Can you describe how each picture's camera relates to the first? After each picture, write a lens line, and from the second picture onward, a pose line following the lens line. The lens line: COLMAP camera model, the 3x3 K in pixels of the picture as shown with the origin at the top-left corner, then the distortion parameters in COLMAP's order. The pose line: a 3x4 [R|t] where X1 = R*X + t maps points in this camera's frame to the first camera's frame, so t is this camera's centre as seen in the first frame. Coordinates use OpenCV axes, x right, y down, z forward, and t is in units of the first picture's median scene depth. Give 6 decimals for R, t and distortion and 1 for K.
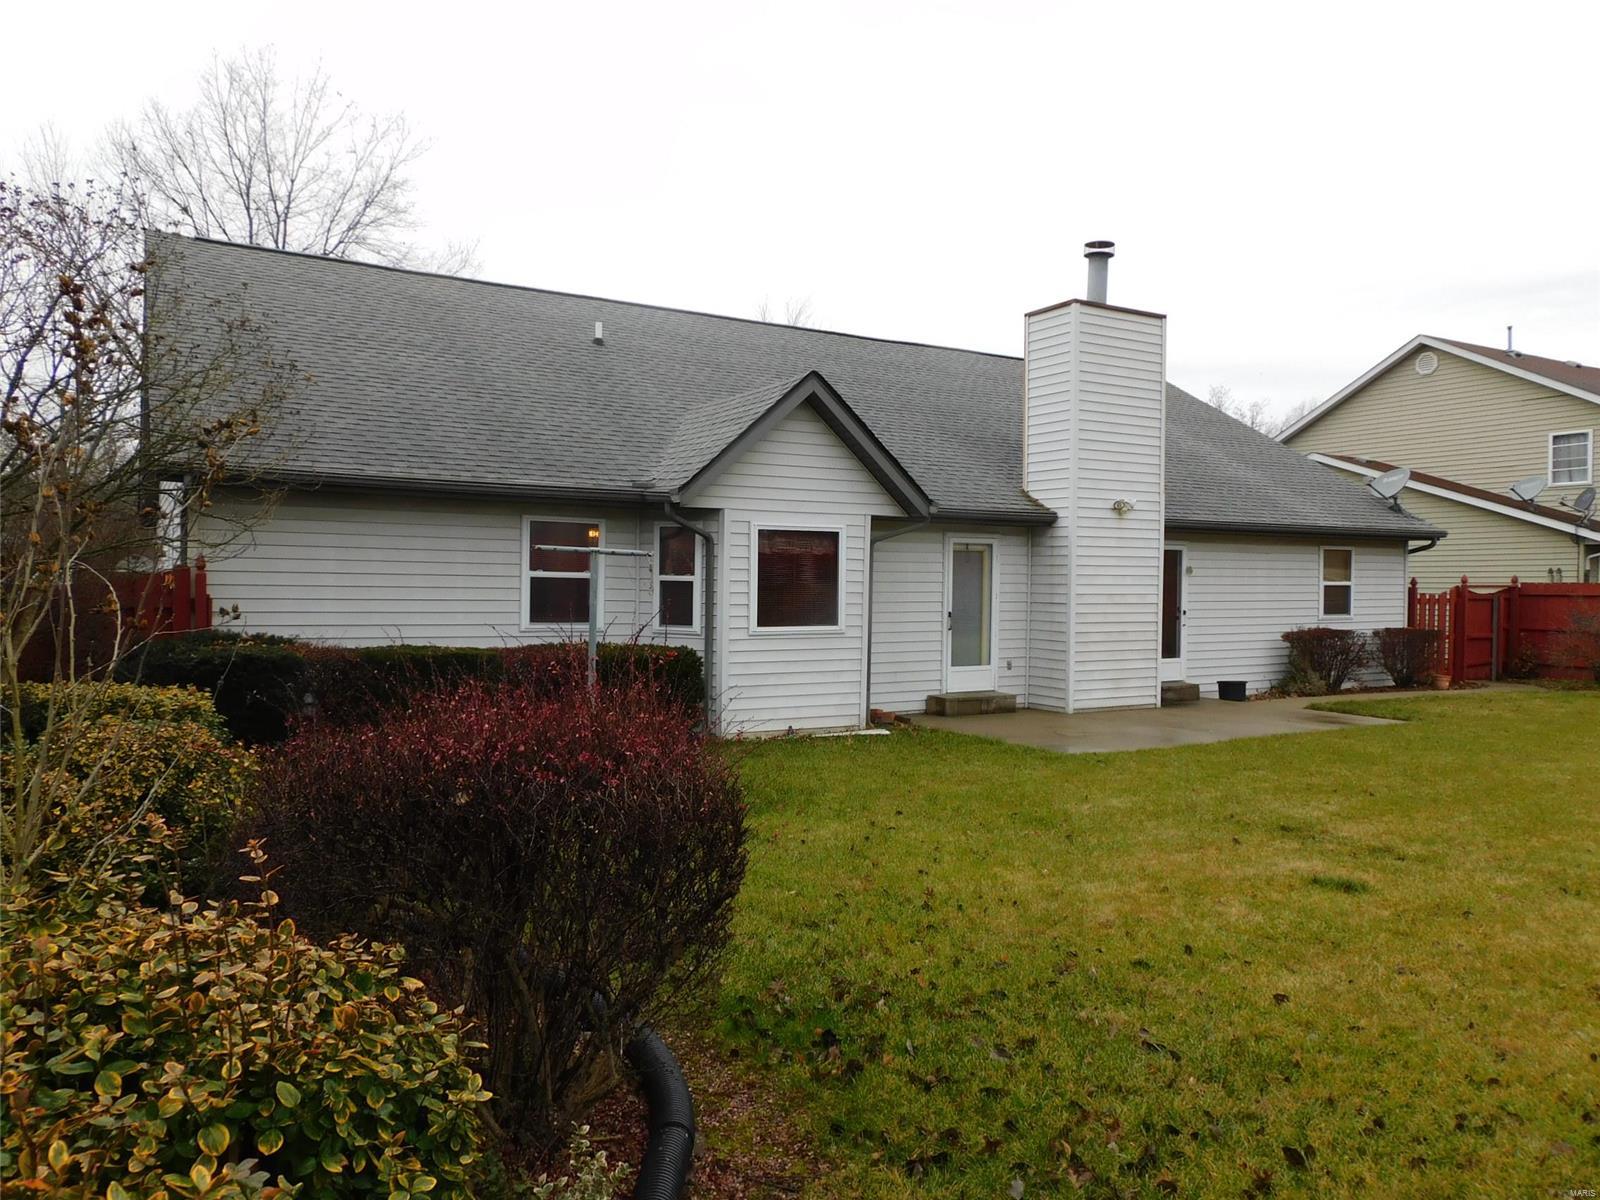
lens RADIAL K [[1106.3, 0, 799.6], [0, 1106.3, 636.4], [0, 0, 1]] dist [-0.077546, 0.000865]
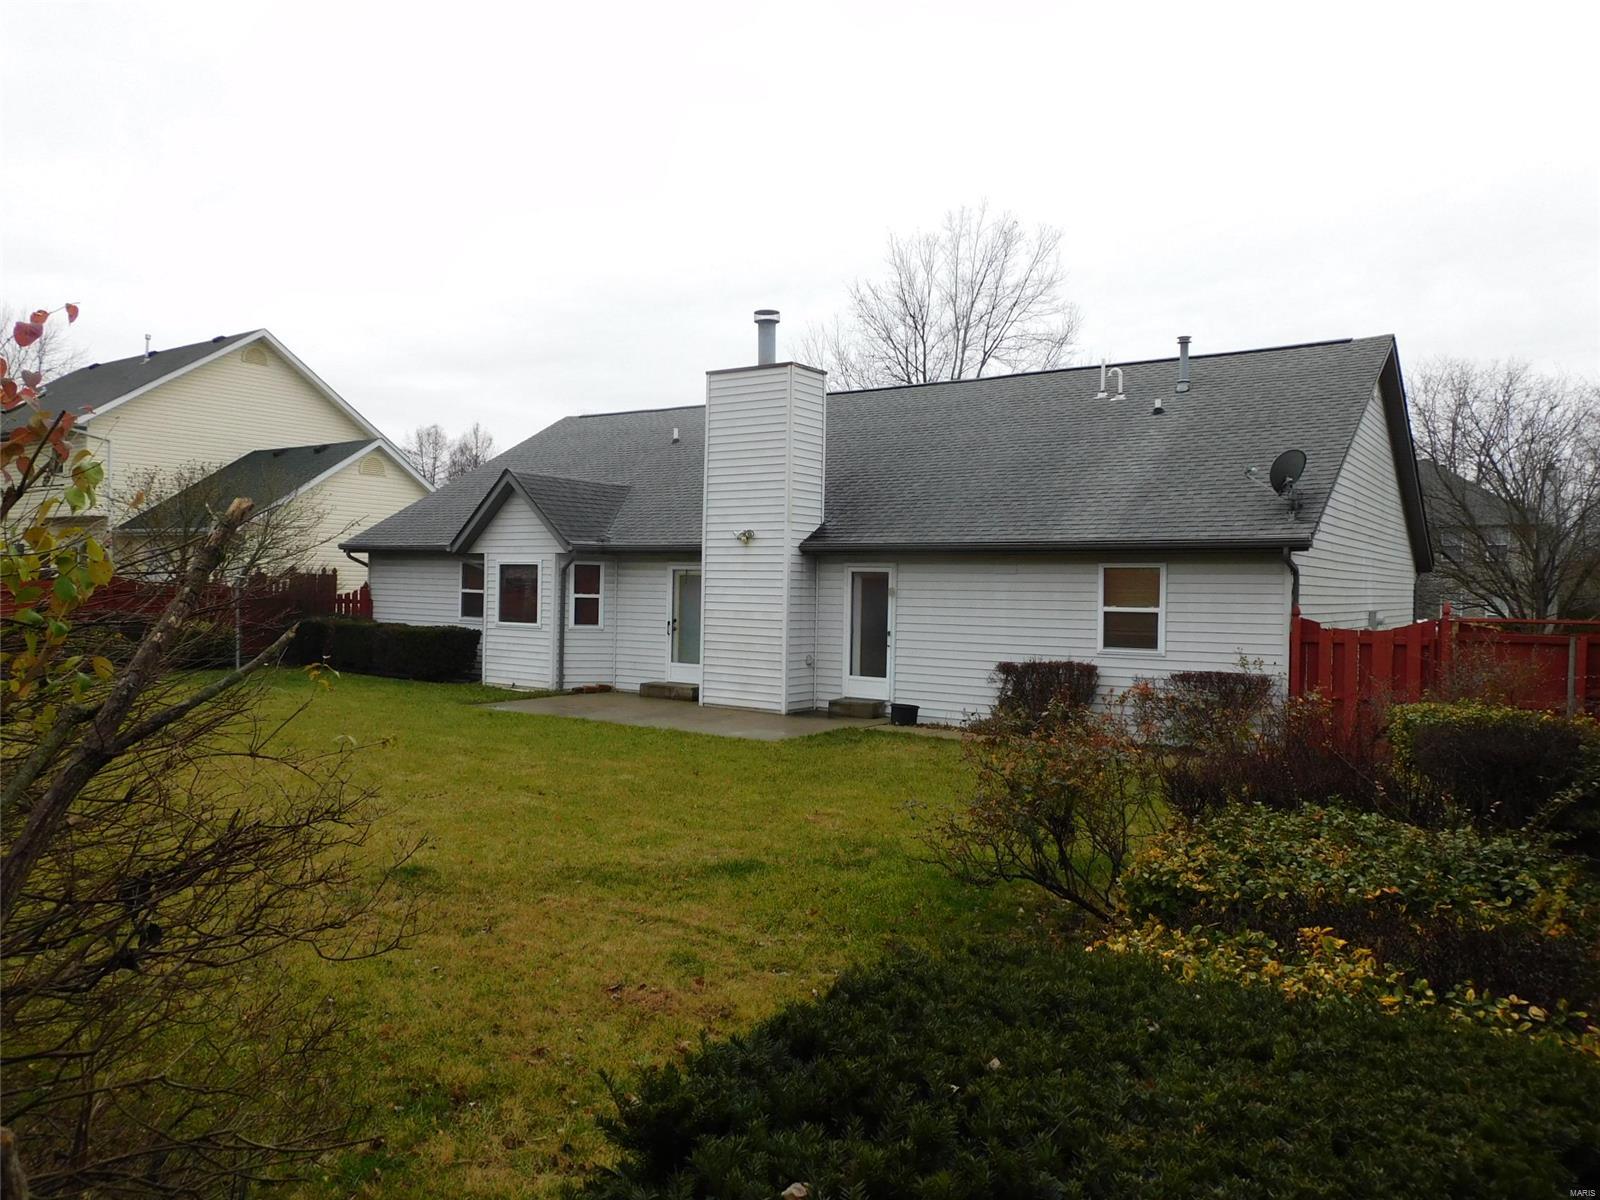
lens RADIAL K [[1154.4, 0, 809.7], [0, 1154.4, 601.3], [0, 0, 1]] dist [0.012374, 0.004986]
pose [[0.450286, 0.005916, -0.892865, 1.419204], [-0.069276, 0.997195, -0.028330, -0.018010], [0.890193, 0.074611, 0.449433, 0.502231]]
